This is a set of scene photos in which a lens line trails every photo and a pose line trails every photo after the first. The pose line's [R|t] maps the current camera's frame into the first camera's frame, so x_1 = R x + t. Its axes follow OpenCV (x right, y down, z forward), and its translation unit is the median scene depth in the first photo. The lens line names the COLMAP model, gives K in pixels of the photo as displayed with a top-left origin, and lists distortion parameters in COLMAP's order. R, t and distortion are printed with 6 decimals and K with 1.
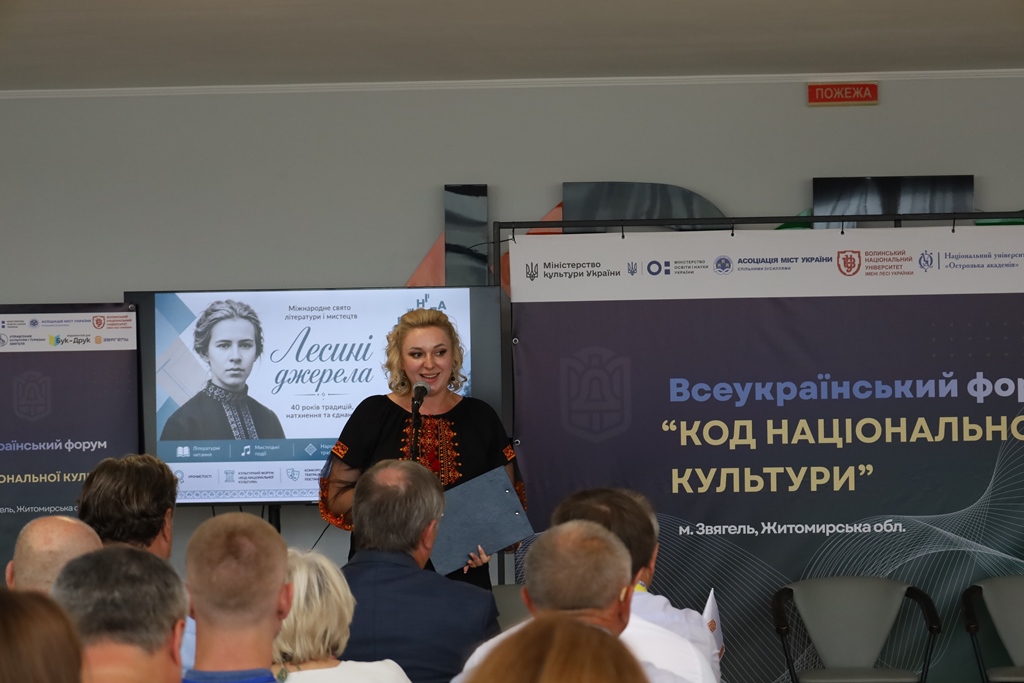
lens RADIAL K [[3116.3, 0, 513.3], [0, 3116.3, 334.3], [0, 0, 1]] dist [-0.050841, 0.000000]
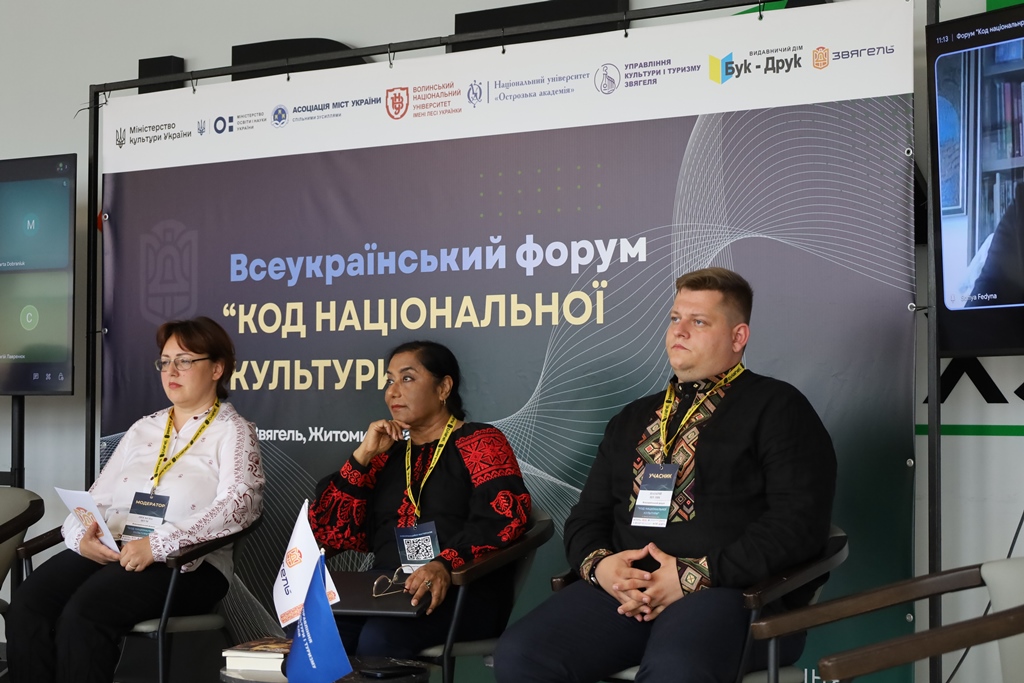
lens RADIAL K [[1985.3, 0, 417.3], [0, 1985.3, 318.0], [0, 0, 1]] dist [0.009086, 0.000000]
pose [[0.827321, -0.005144, -0.561706, 0.396383], [-0.008227, 0.999740, -0.021273, 0.042659], [0.561669, 0.022220, 0.827063, 0.584819]]
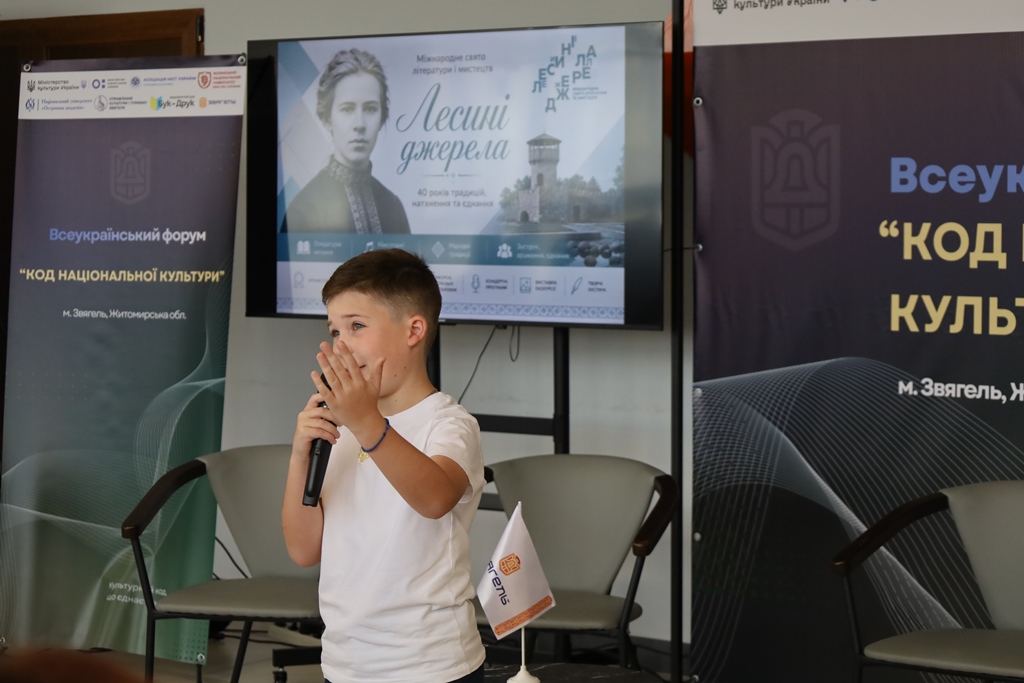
lens RADIAL K [[2510.2, 0, 490.5], [0, 2510.2, 343.1], [0, 0, 1]] dist [-0.009440, 0.000000]
pose [[0.816662, 0.050090, -0.574939, 0.289624], [-0.000783, 0.996321, 0.085691, 0.007870], [0.577116, -0.069530, 0.813697, 0.517309]]
